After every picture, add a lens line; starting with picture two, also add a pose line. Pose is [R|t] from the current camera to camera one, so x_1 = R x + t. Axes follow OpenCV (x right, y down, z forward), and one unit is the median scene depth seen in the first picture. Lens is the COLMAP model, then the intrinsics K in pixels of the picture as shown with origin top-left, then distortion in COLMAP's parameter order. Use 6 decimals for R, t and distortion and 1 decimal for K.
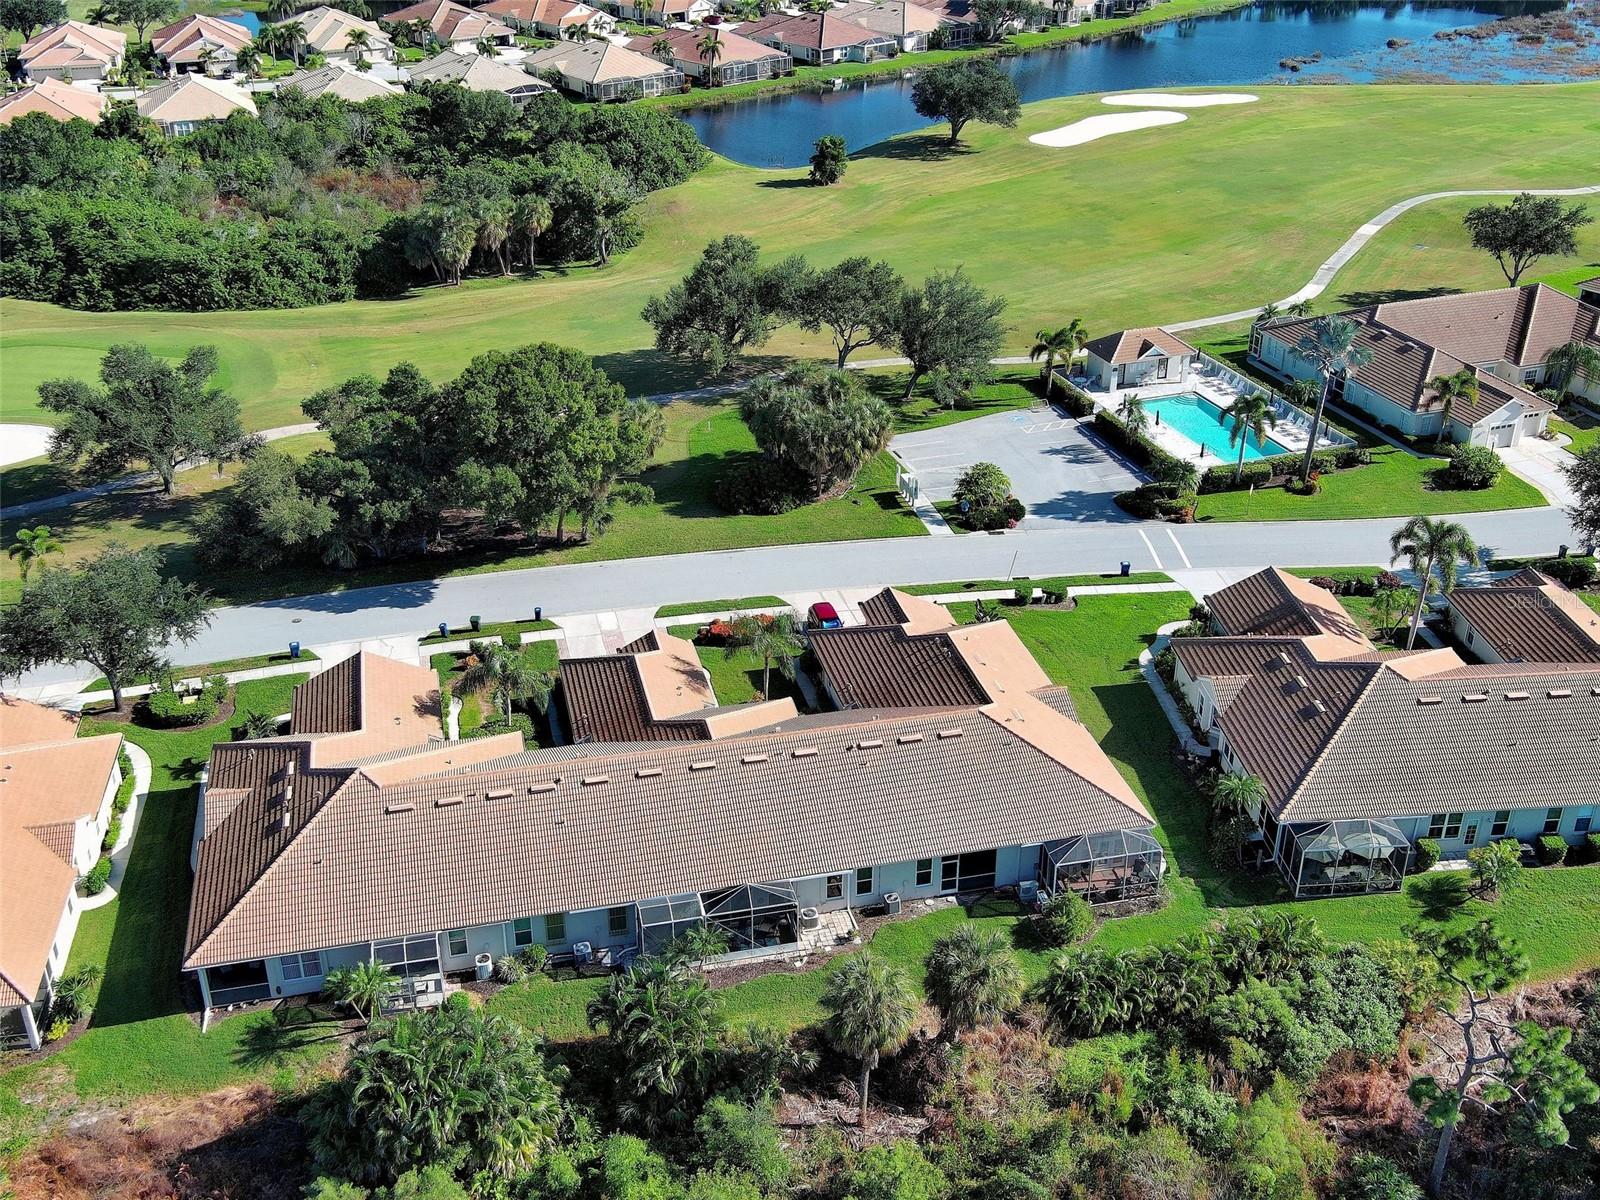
lens RADIAL K [[1645.4, 0, 810.7], [0, 1645.4, 598.8], [0, 0, 1]] dist [0.017141, -0.036423]
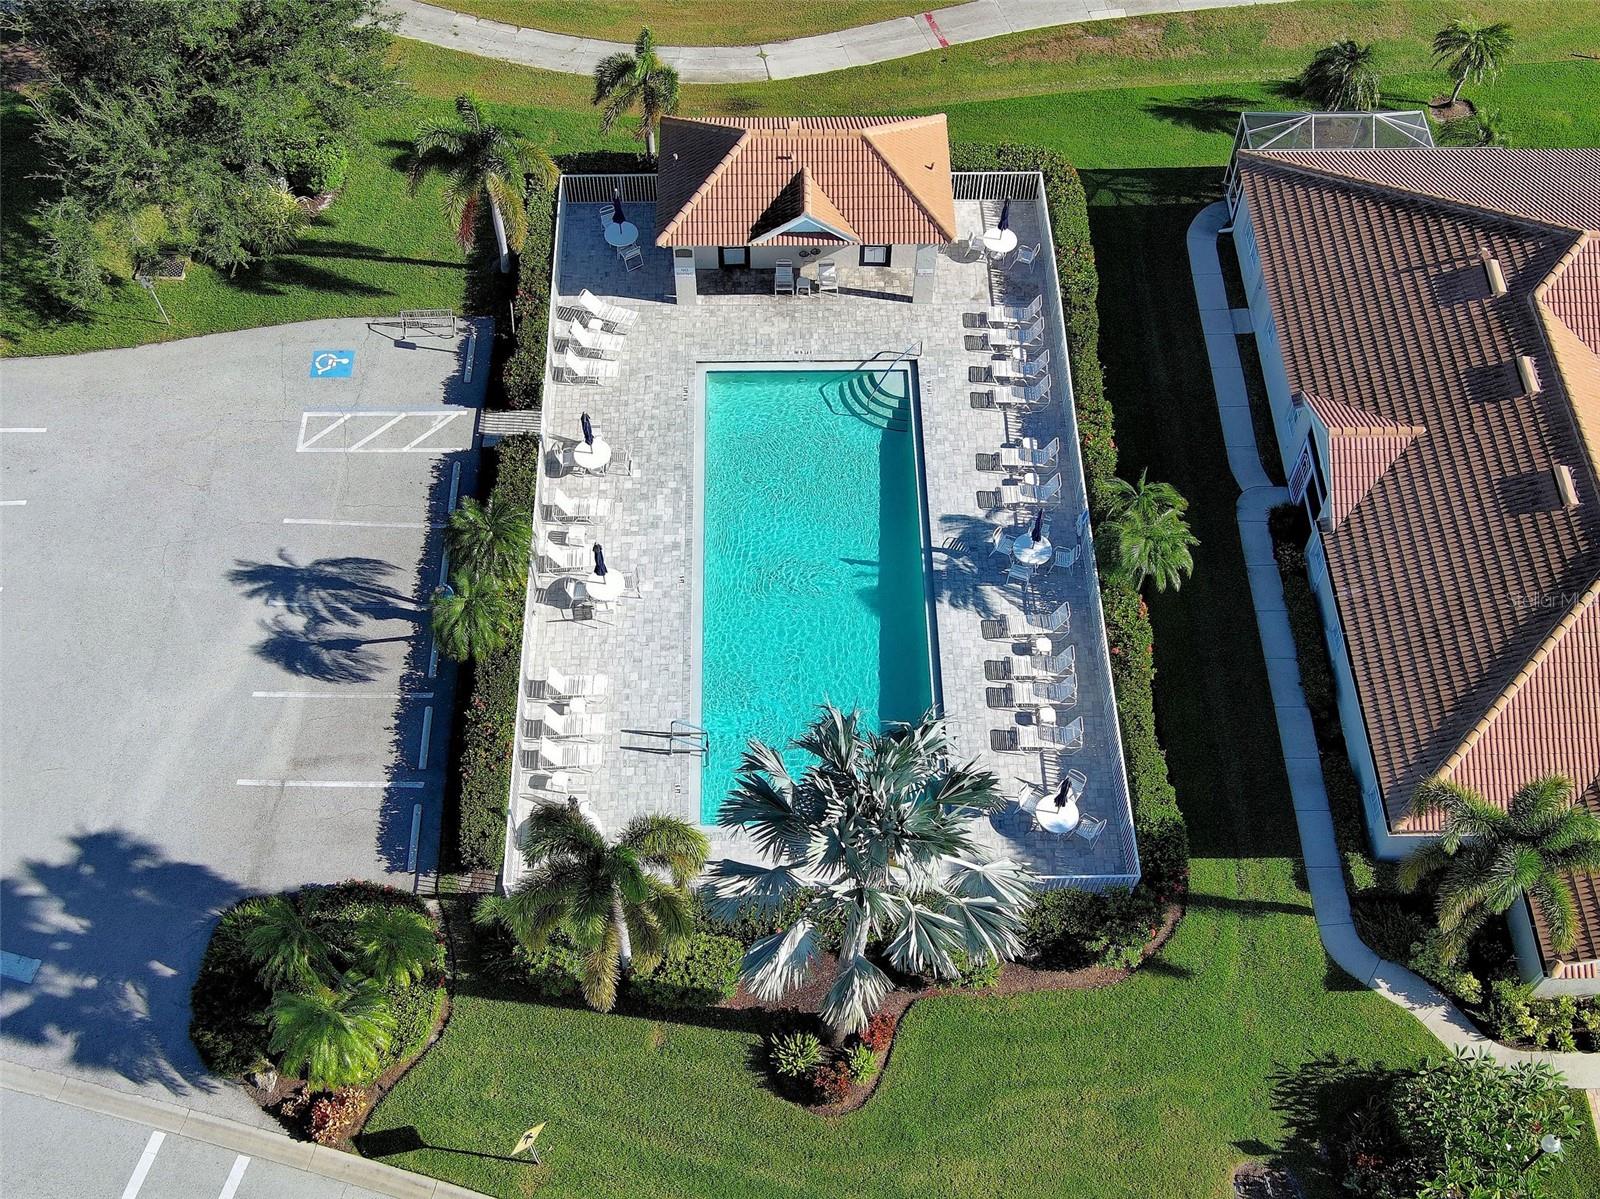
lens RADIAL K [[1645.4, 0, 810.7], [0, 1645.4, 598.3], [0, 0, 1]] dist [0.017141, -0.036423]
pose [[0.955759, 0.258426, -0.140504, 0.271708], [-0.158952, 0.855652, 0.492538, -0.245247], [0.247507, -0.448414, 0.858874, 0.682099]]
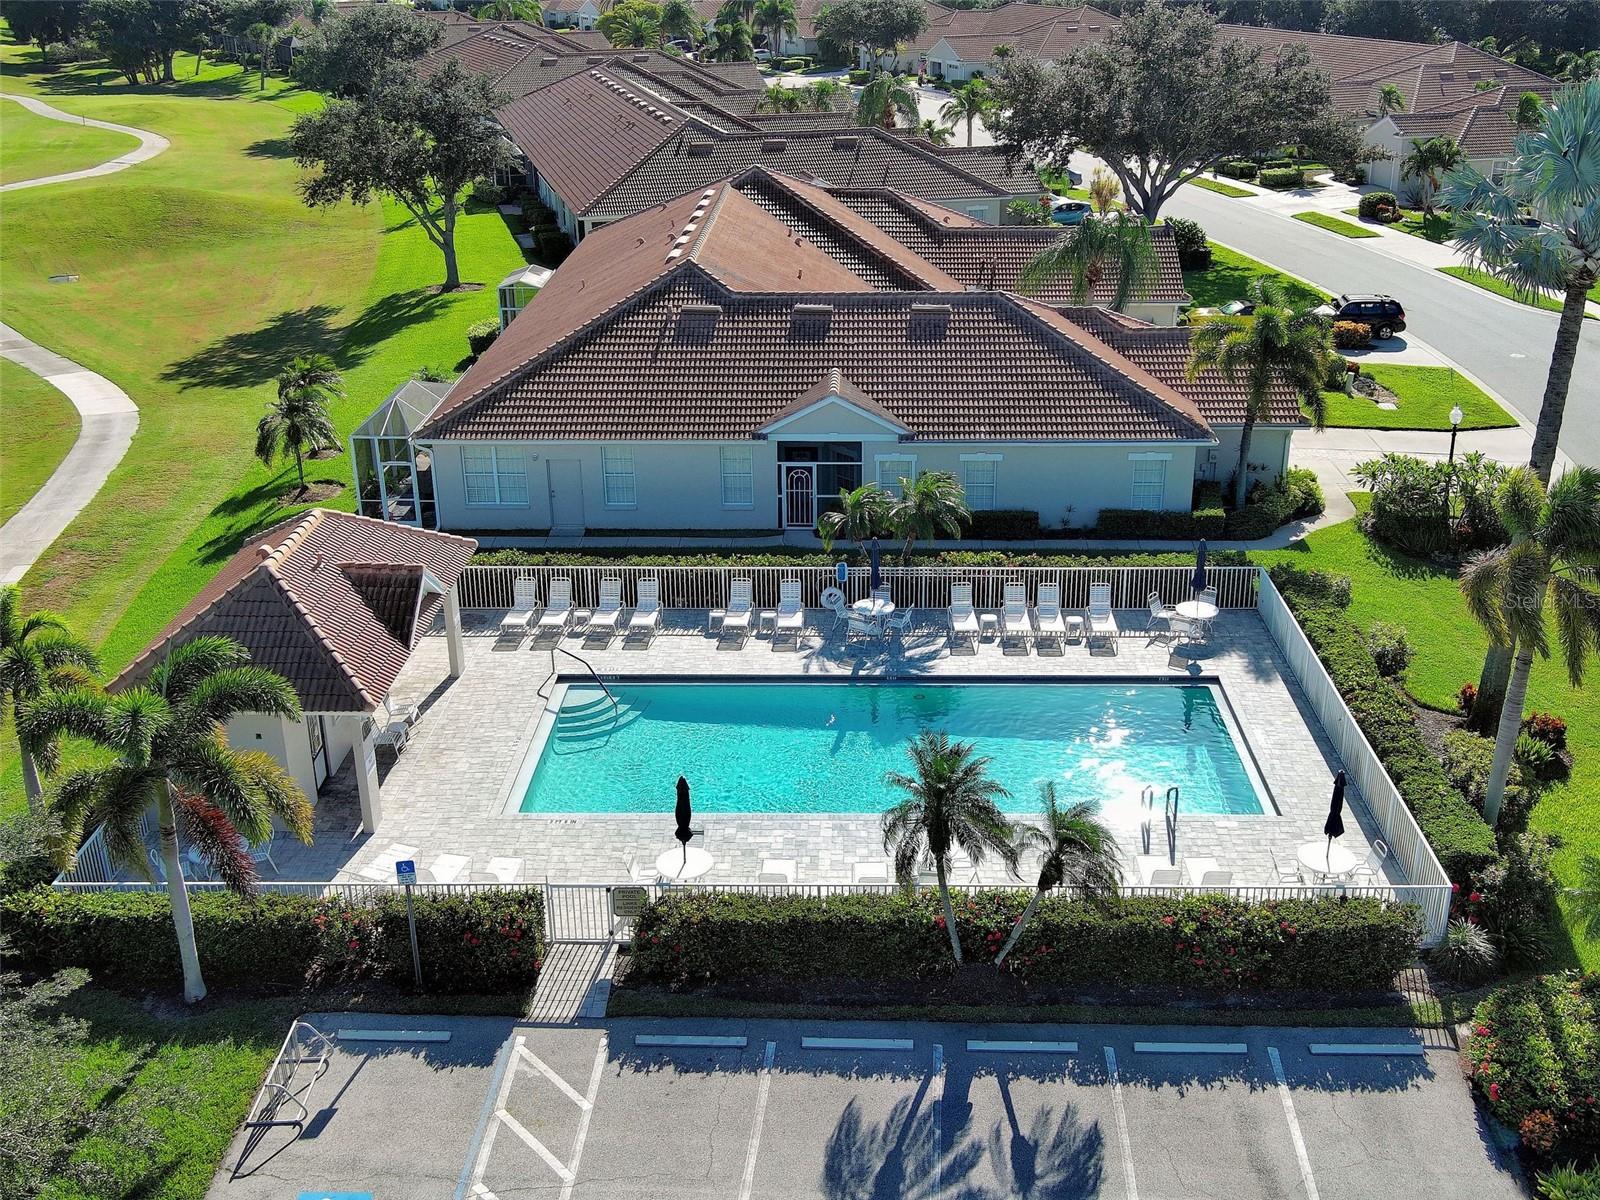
lens RADIAL K [[1645.4, 0, 810.7], [0, 1645.4, 598.8], [0, 0, 1]] dist [0.017141, -0.036423]
pose [[0.346548, -0.350230, 0.870197, 0.020243], [0.433826, 0.882350, 0.182355, -0.167239], [-0.831685, 0.314320, 0.457715, 0.836923]]
